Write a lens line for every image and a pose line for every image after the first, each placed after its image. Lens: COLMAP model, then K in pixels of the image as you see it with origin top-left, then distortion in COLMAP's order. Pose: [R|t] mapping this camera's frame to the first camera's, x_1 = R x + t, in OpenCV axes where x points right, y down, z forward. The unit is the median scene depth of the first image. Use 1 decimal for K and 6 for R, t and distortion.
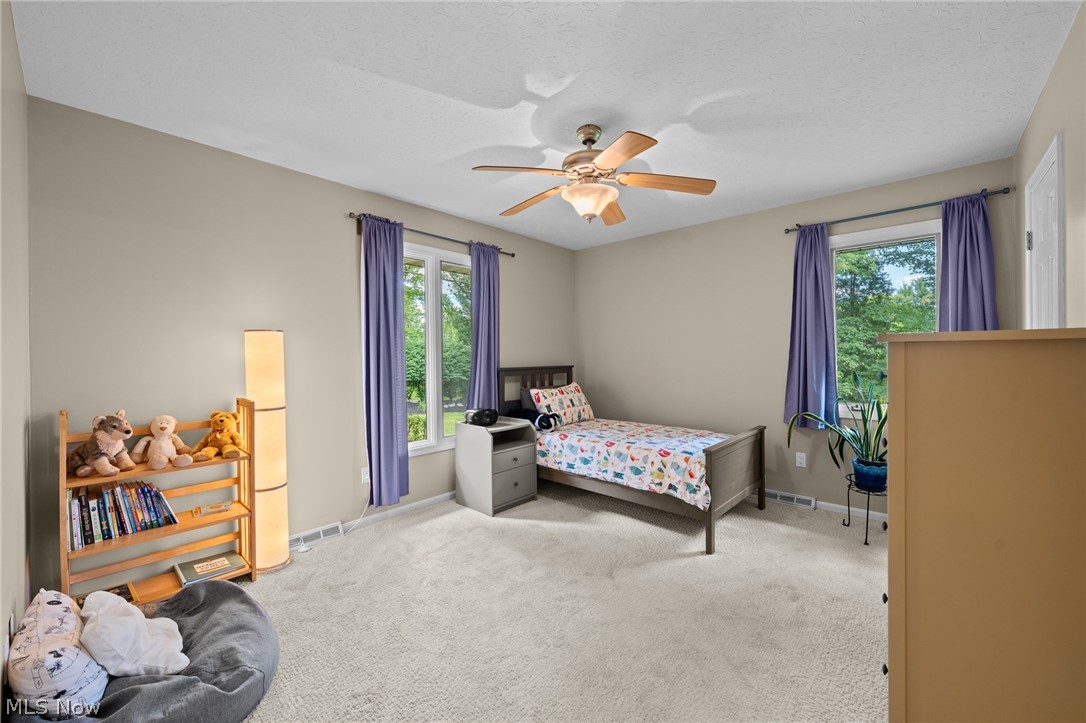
lens RADIAL K [[428.8, 0, 543.2], [0, 428.8, 358.4], [0, 0, 1]] dist [0.000784, 0.000041]
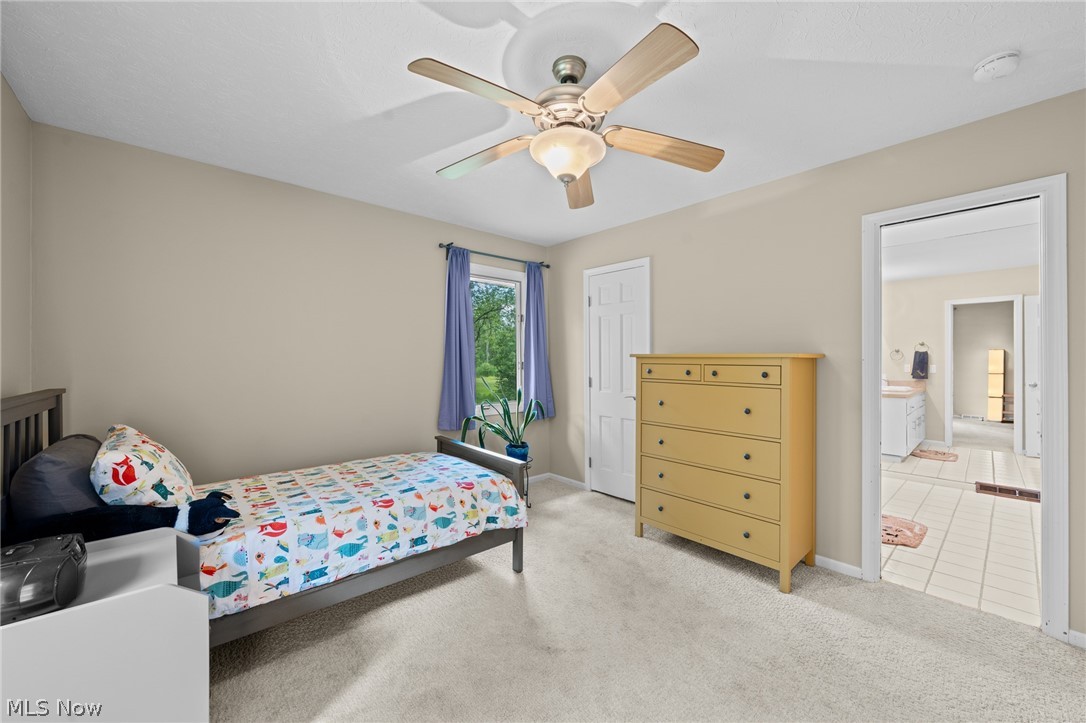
lens RADIAL K [[413.7, 0, 549.9], [0, 413.7, 363.5], [0, 0, 1]] dist [-0.004605, -0.000017]
pose [[0.101333, 0.006518, 0.994831, -0.460492], [0.016702, 0.999826, -0.008252, 0.001312], [-0.994712, 0.017452, 0.101207, 0.735517]]
